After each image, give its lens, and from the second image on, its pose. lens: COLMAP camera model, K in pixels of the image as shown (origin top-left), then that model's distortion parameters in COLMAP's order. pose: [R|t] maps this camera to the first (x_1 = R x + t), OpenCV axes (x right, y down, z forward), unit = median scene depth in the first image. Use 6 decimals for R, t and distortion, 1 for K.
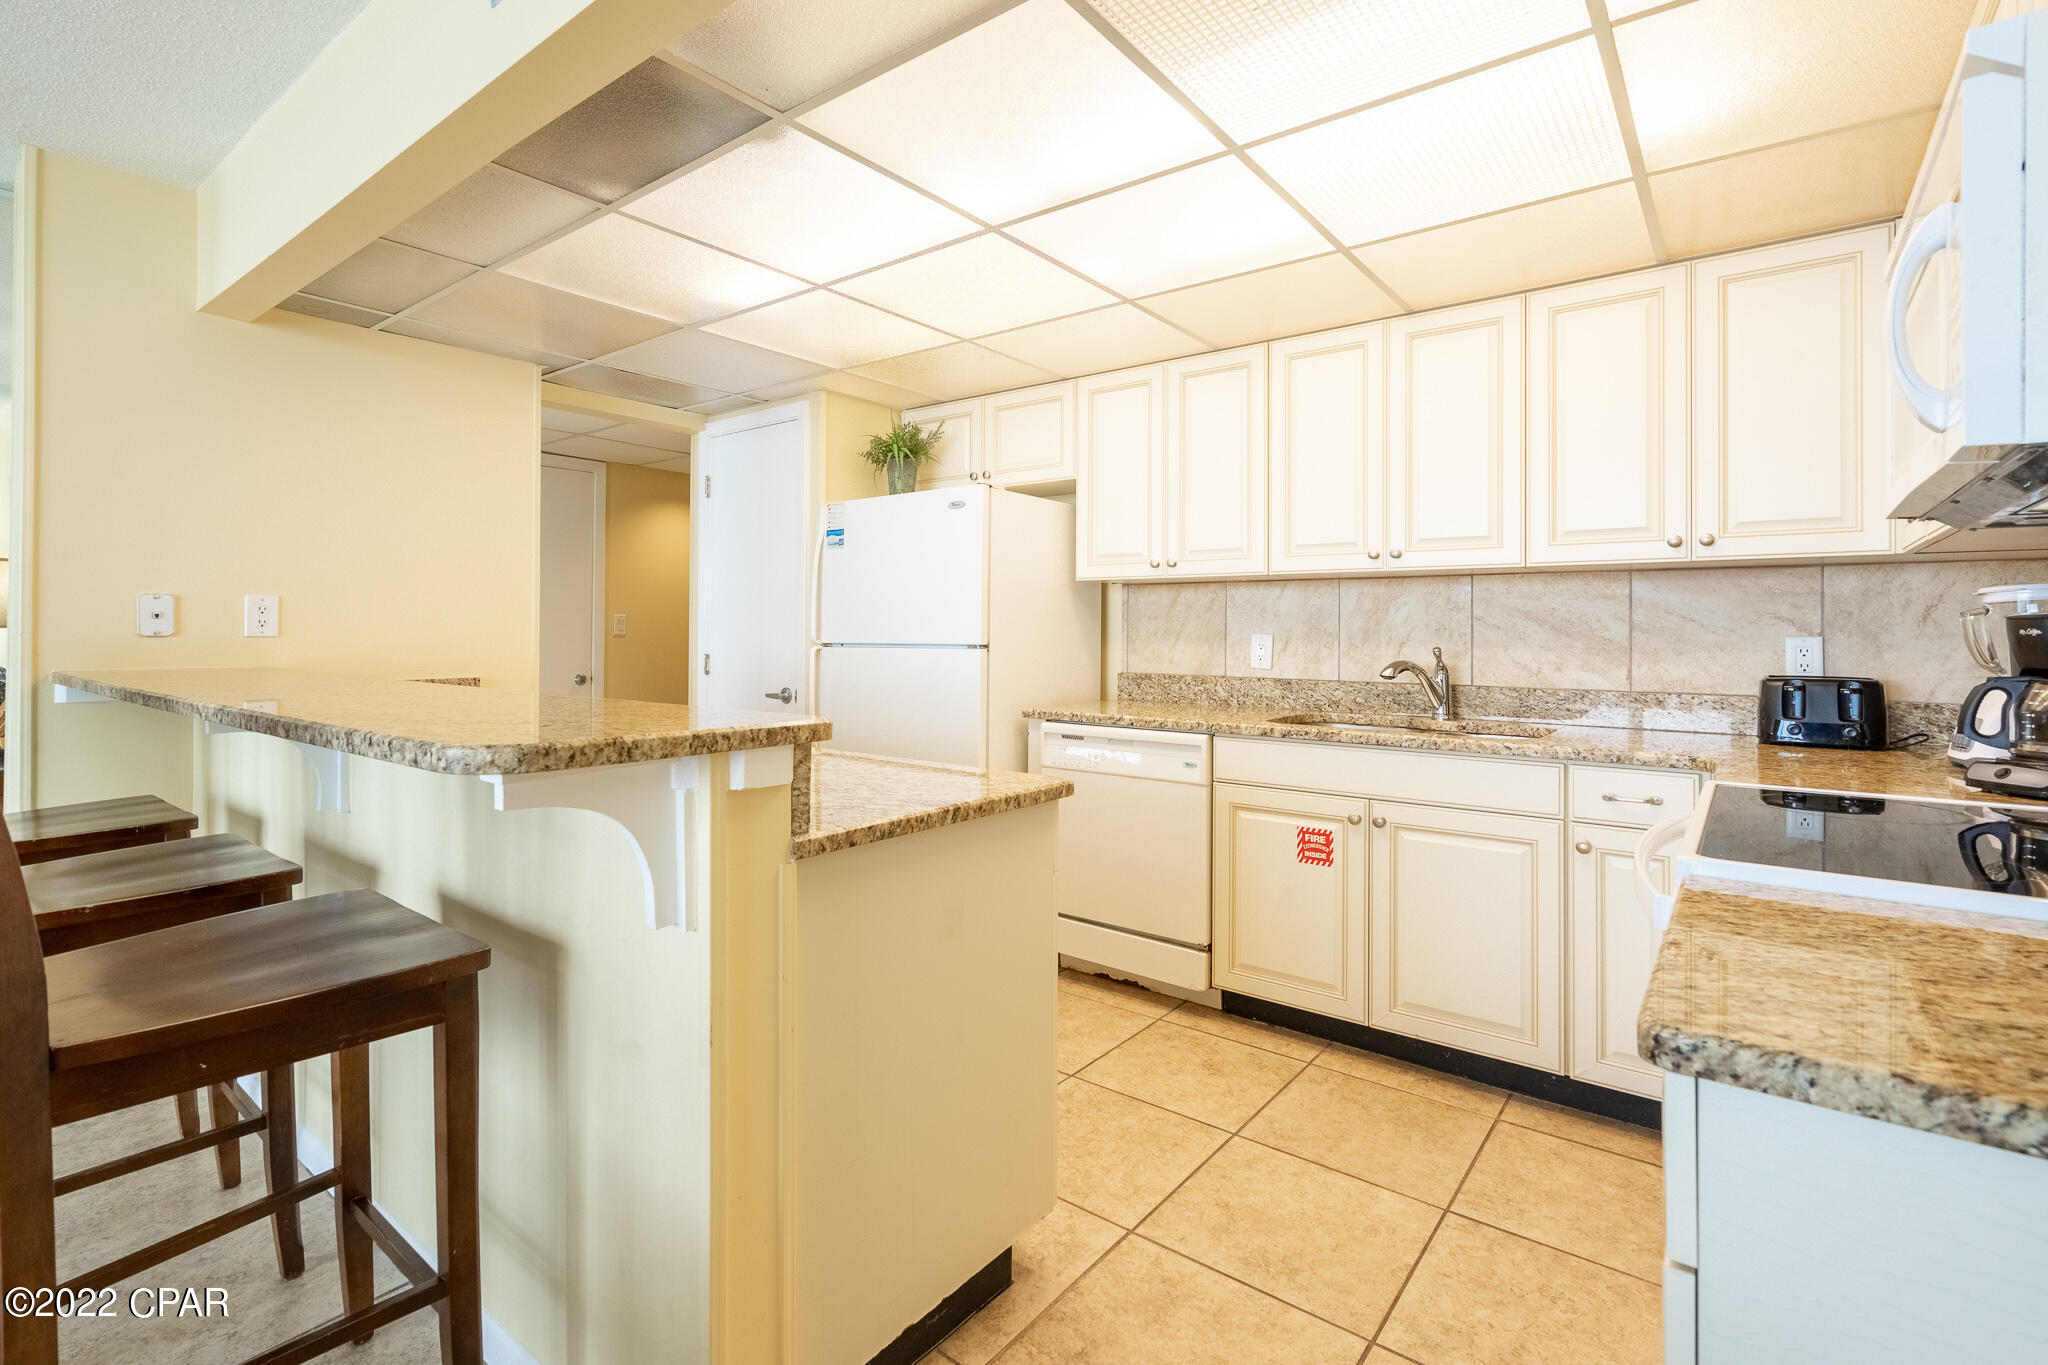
lens RADIAL K [[949.8, 0, 1039.6], [0, 949.8, 683.9], [0, 0, 1]] dist [-0.000587, 0.000156]
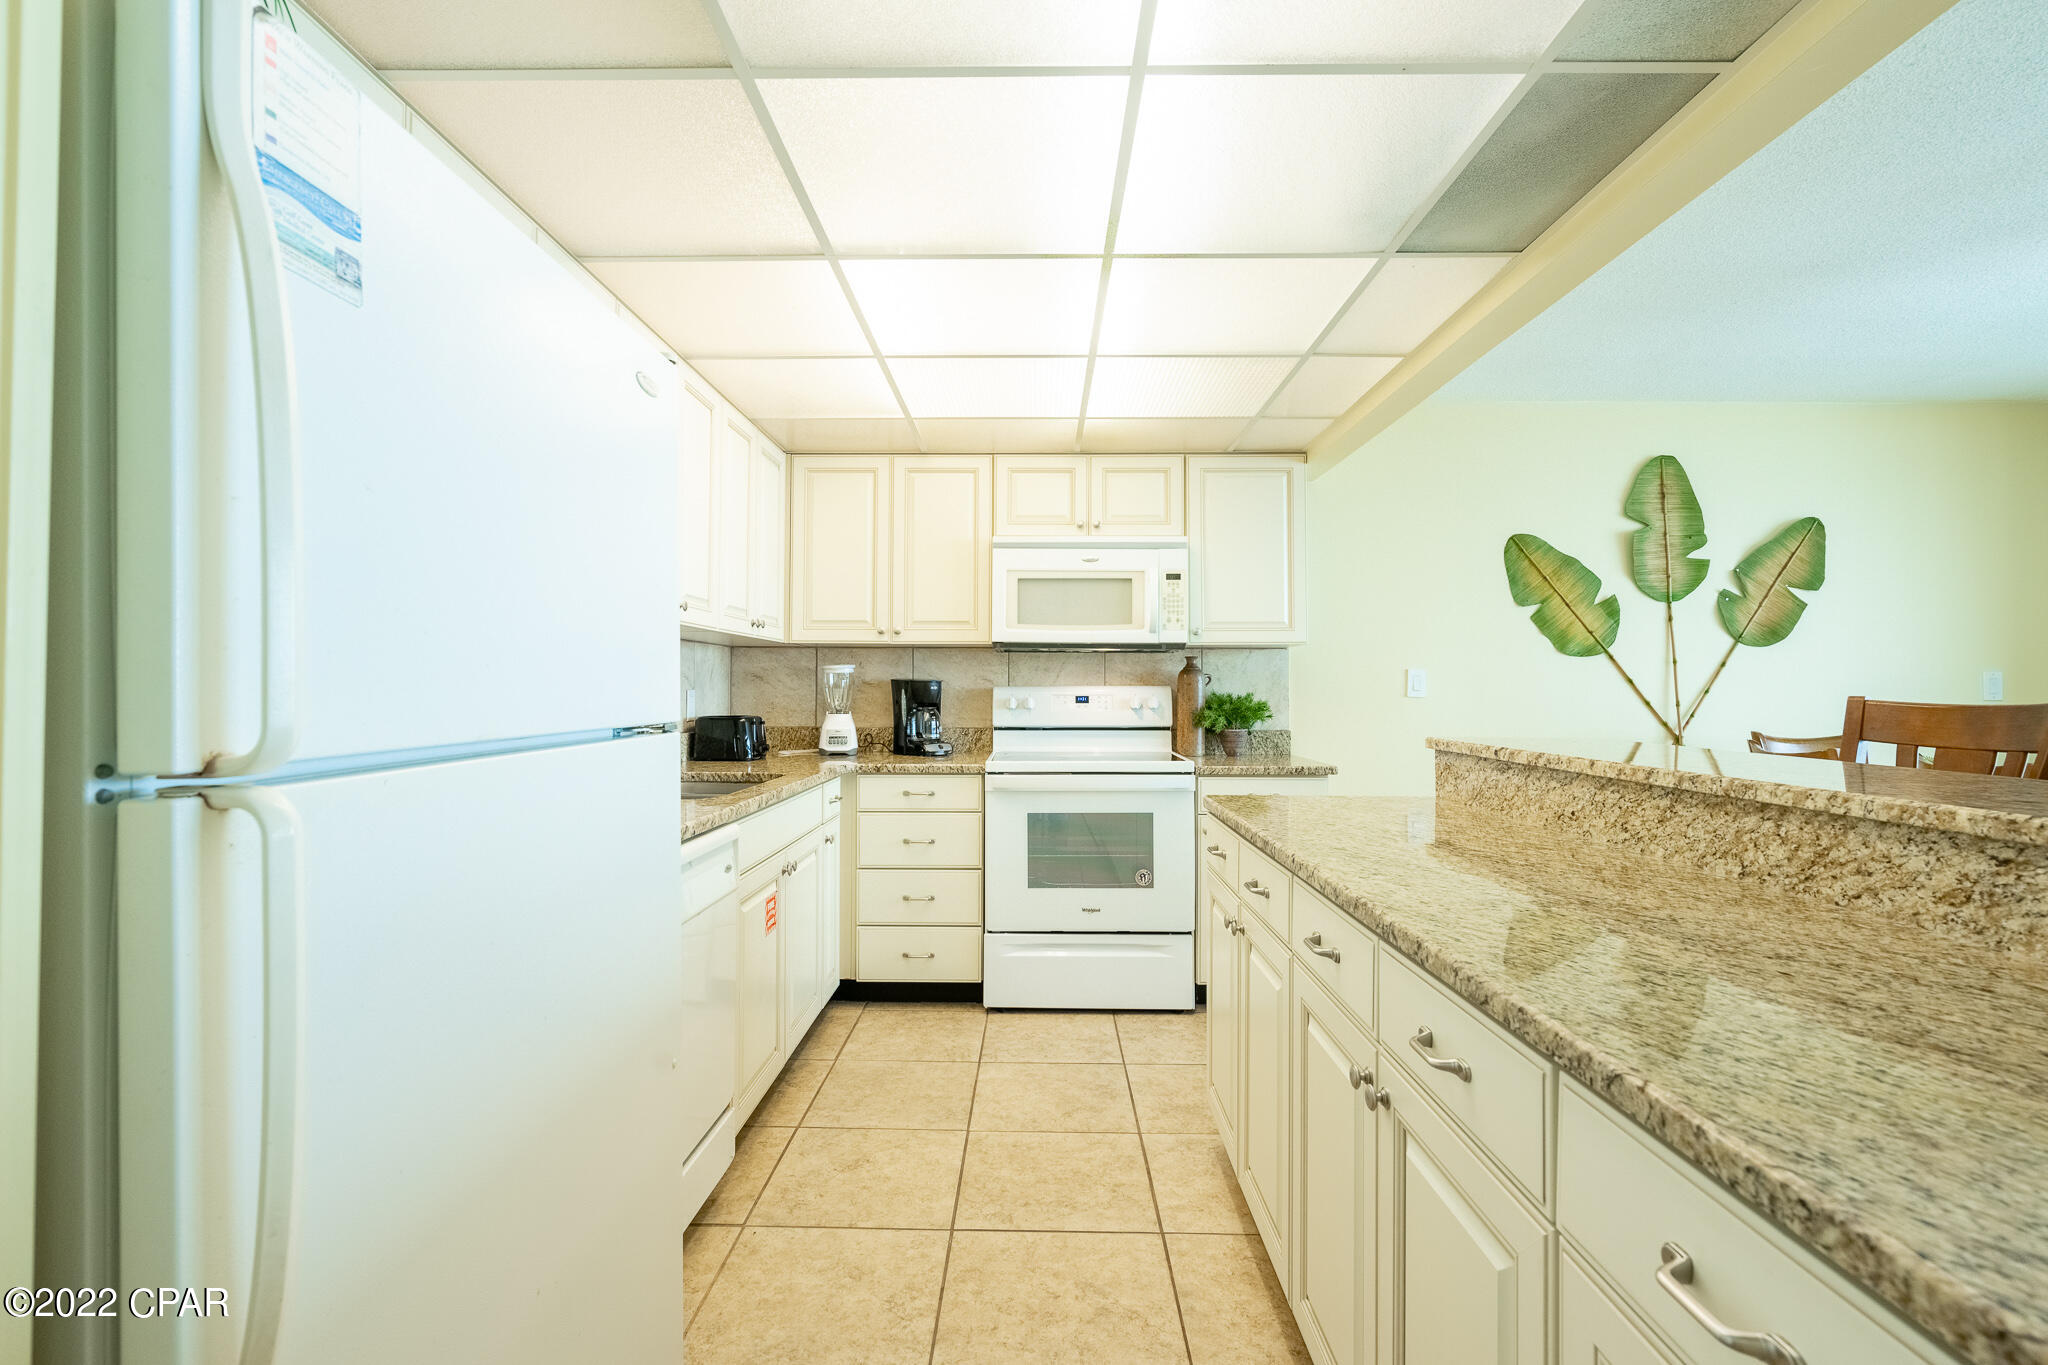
lens RADIAL K [[949.8, 0, 1039.6], [0, 949.8, 683.9], [0, 0, 1]] dist [-0.000587, 0.000156]
pose [[-0.602777, 0.000899, 0.797909, -0.761667], [0.041647, 0.998672, 0.030337, -0.089203], [-0.796822, 0.051517, -0.602014, 1.615867]]
